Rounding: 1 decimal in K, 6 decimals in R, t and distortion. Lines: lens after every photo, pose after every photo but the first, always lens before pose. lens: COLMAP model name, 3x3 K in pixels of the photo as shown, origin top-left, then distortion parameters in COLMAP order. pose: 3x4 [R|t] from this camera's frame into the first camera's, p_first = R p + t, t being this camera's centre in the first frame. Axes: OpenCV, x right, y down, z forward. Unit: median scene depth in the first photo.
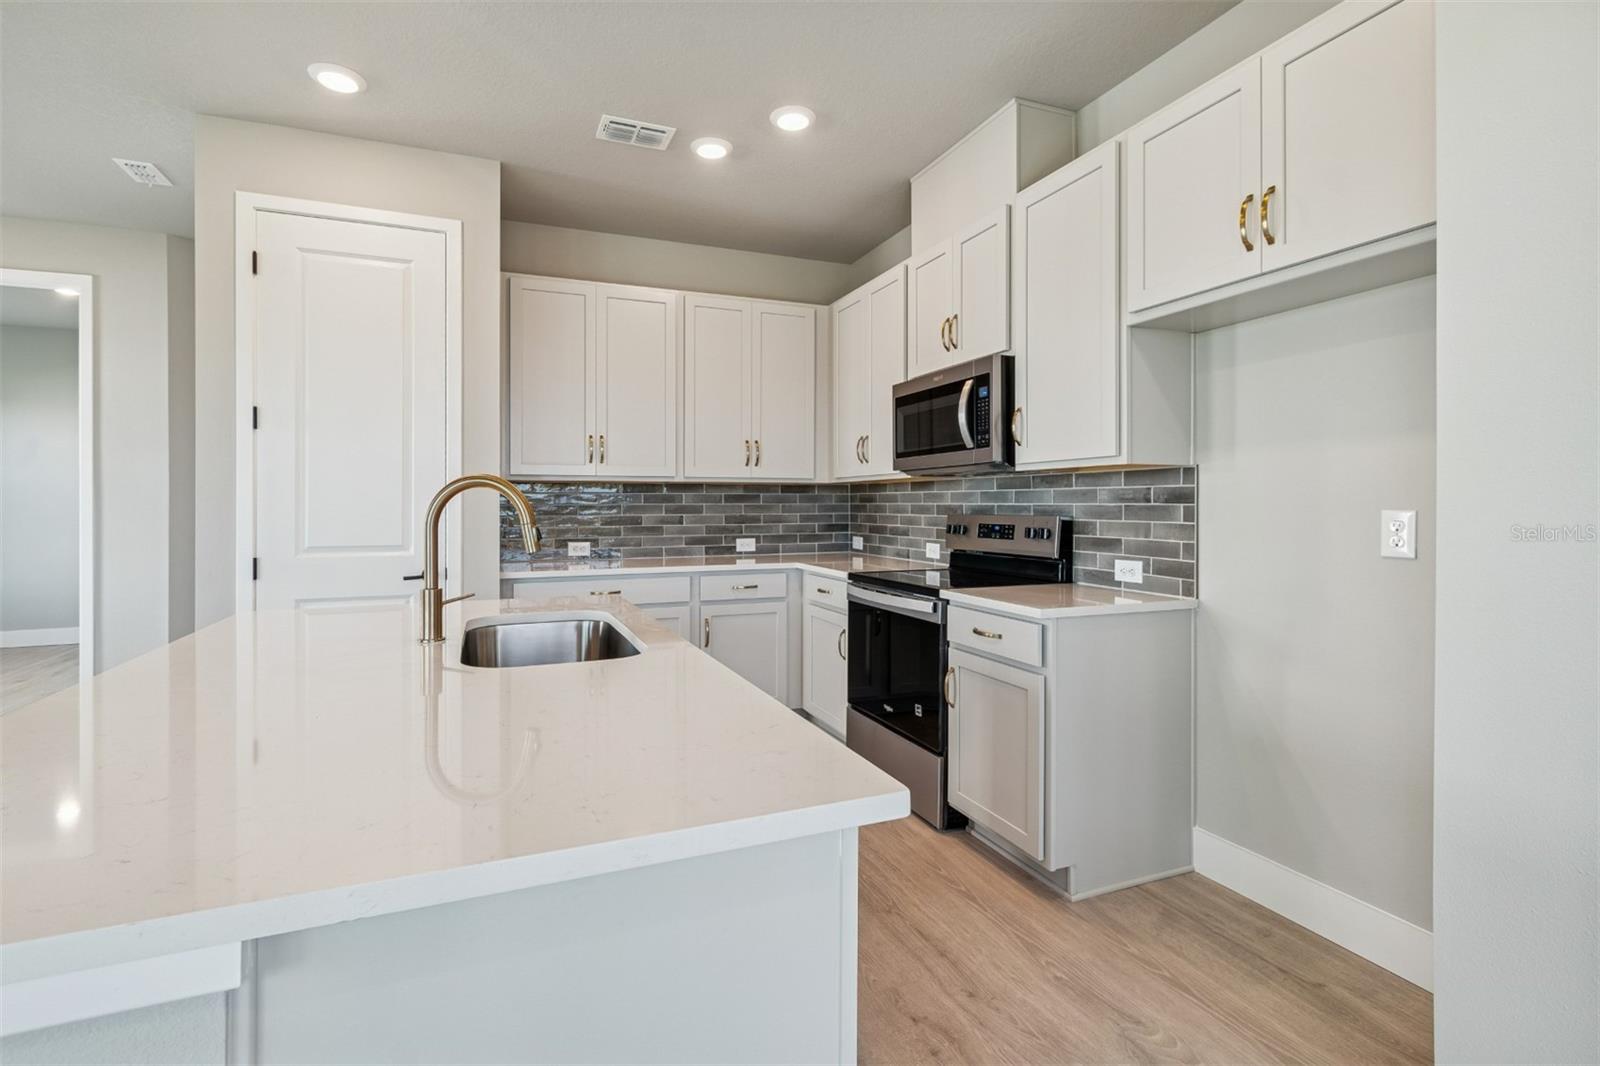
lens RADIAL K [[737.4, 0, 778.1], [0, 737.4, 506.3], [0, 0, 1]] dist [0.002908, 0.000180]
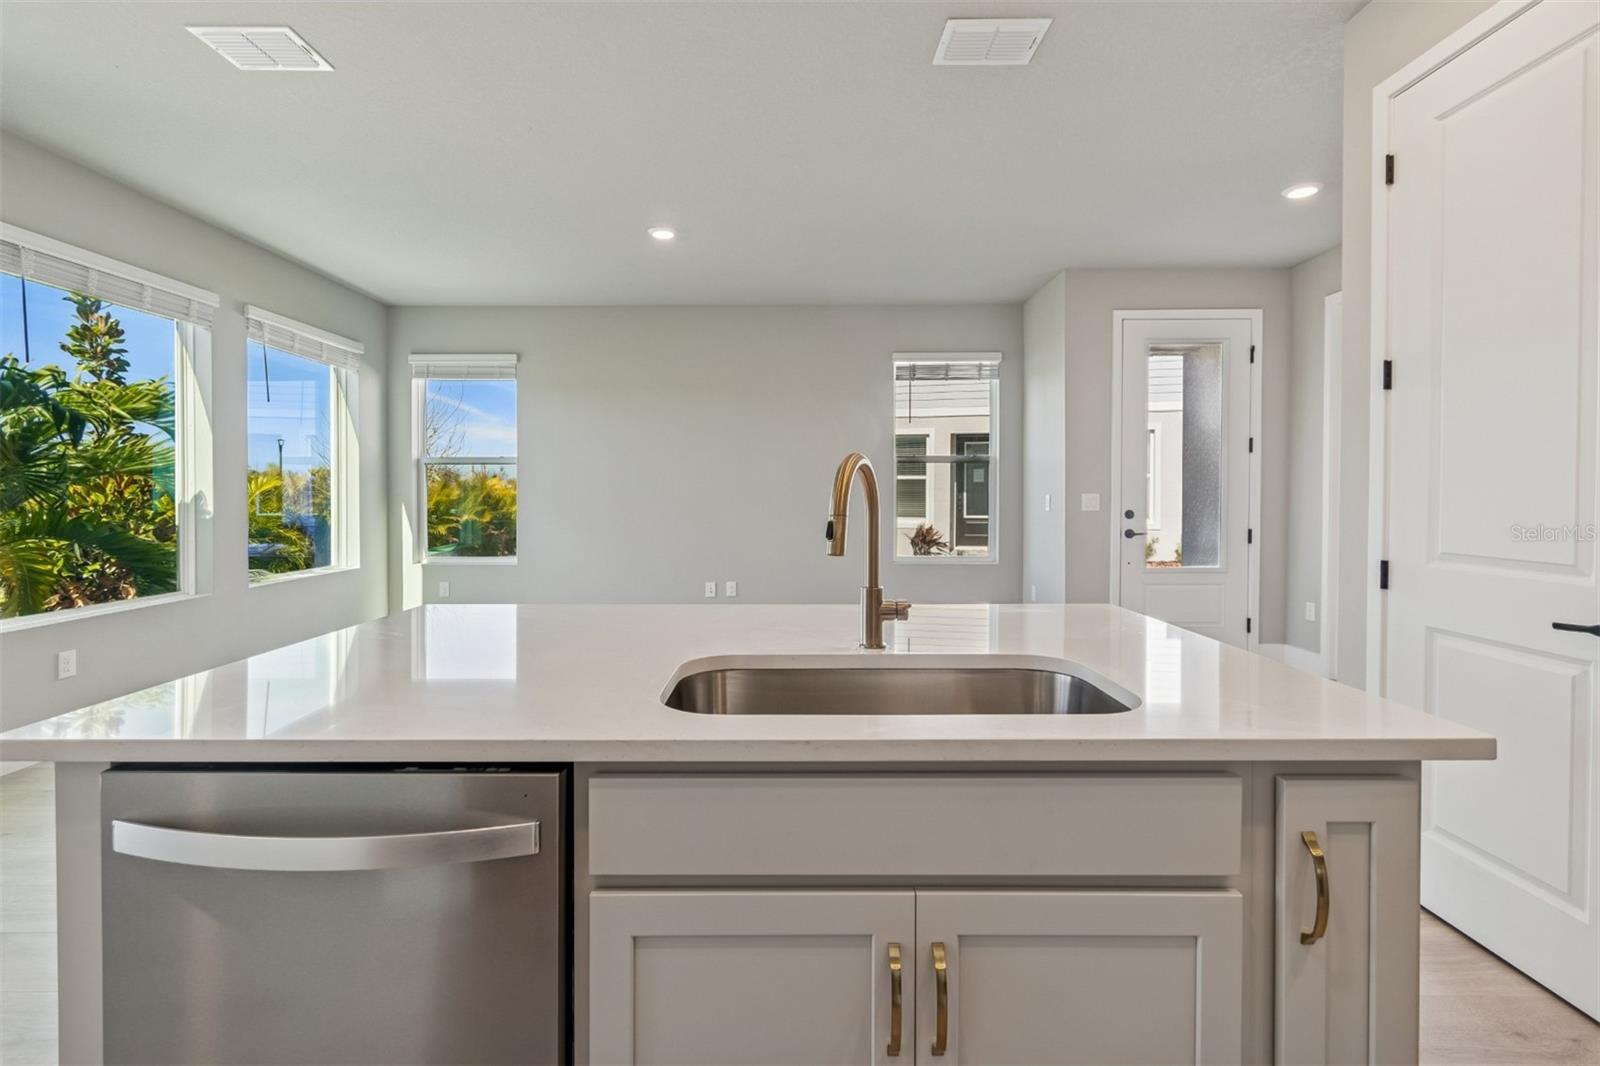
lens RADIAL K [[721.3, 0, 791.4], [0, 721.3, 501.7], [0, 0, 1]] dist [0.002288, -0.000247]
pose [[-0.367510, 0.014560, -0.929905, 0.181981], [-0.000601, 0.999874, 0.015893, -0.001672], [0.930019, 0.006399, -0.367455, 0.619571]]
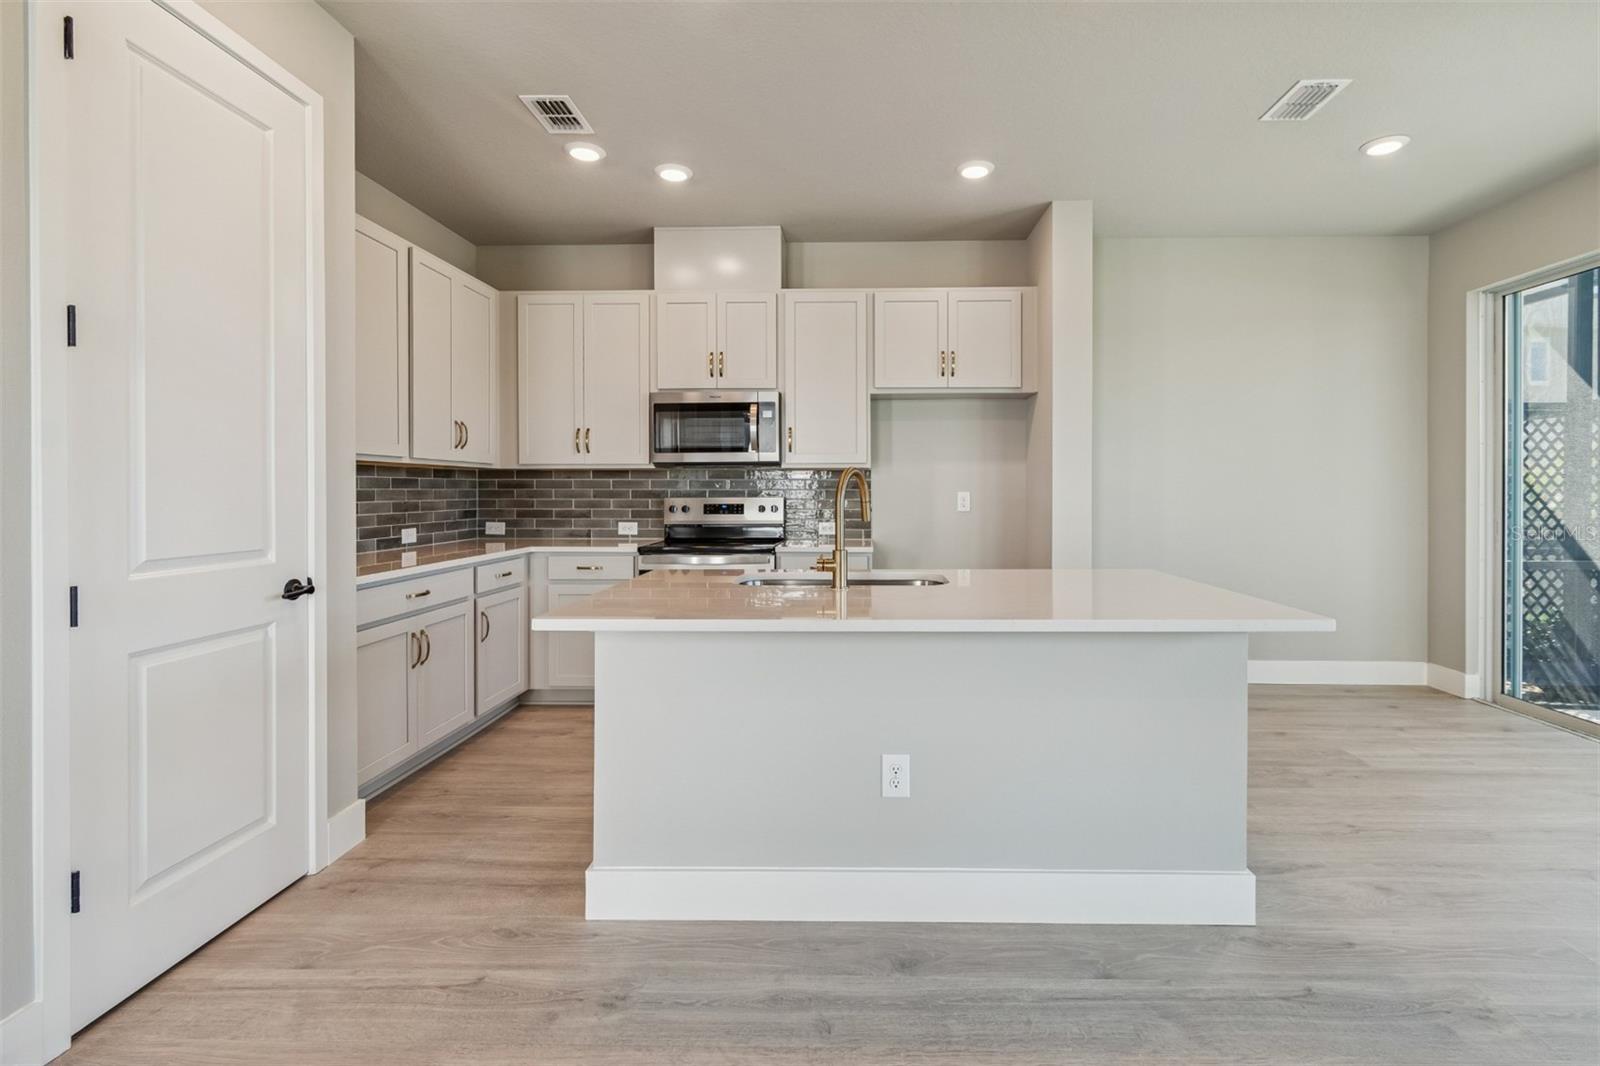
lens RADIAL K [[731.9, 0, 844.9], [0, 731.9, 496.4], [0, 0, 1]] dist [0.000944, -0.000242]
pose [[0.383909, -0.006527, 0.923348, -0.866475], [0.003039, 0.999979, 0.005805, 0.002225], [-0.923366, 0.000577, 0.383921, 0.240885]]
